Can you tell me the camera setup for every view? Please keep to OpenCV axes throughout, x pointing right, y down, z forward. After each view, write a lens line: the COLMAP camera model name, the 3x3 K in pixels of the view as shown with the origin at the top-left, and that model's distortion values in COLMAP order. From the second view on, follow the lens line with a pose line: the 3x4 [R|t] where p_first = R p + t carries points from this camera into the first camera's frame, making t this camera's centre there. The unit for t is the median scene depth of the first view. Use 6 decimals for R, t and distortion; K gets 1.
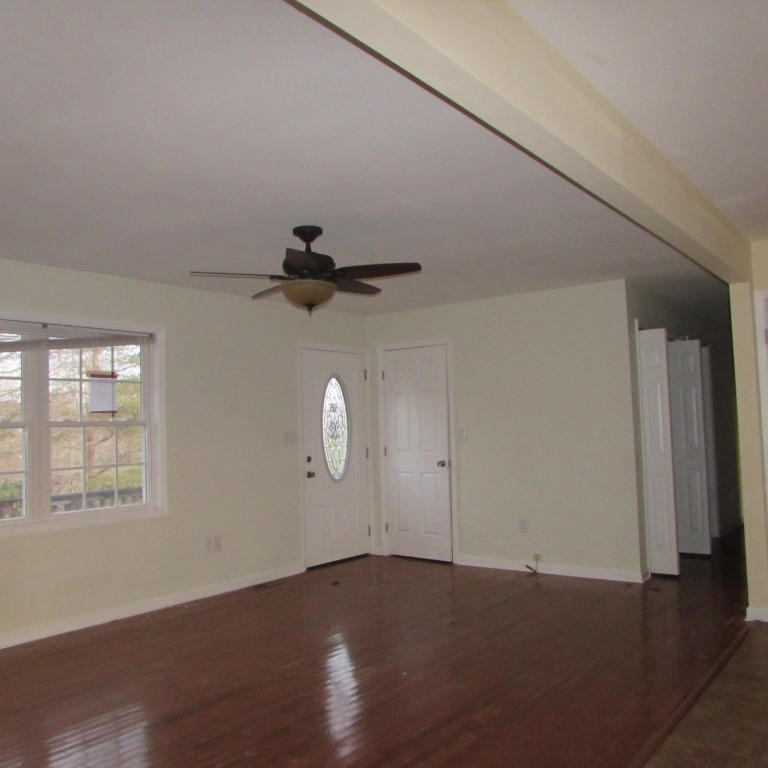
lens RADIAL K [[724.0, 0, 384.0], [0, 724.0, 384.0], [0, 0, 1]] dist [-0.020218, -0.016535]
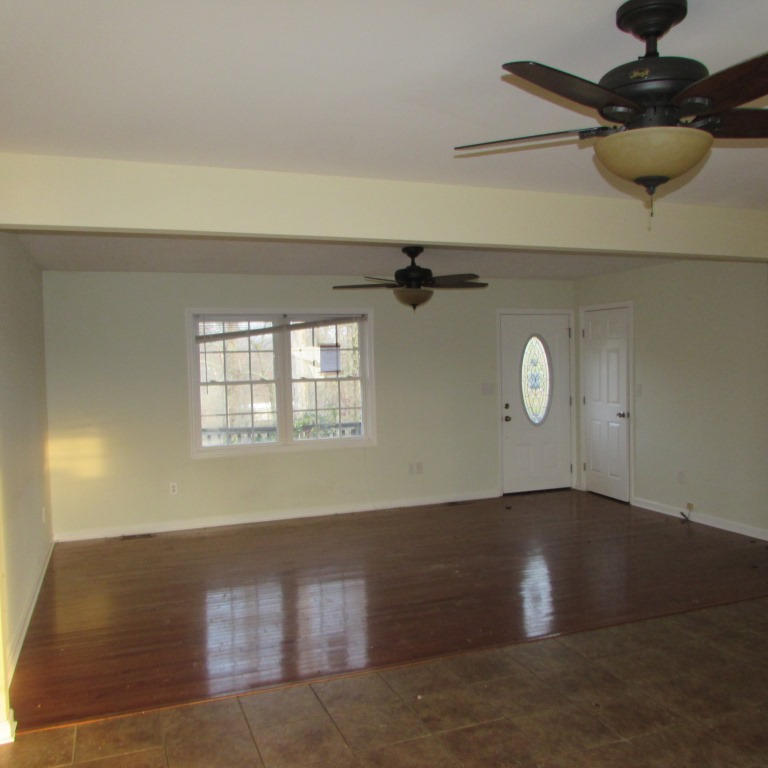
lens RADIAL K [[724.0, 0, 384.0], [0, 724.0, 384.0], [0, 0, 1]] dist [-0.020218, -0.016535]
pose [[0.852531, 0.028636, -0.521892, 0.352742], [0.028941, 0.994380, 0.101837, -0.062199], [0.521876, -0.101923, 0.846911, -0.130457]]
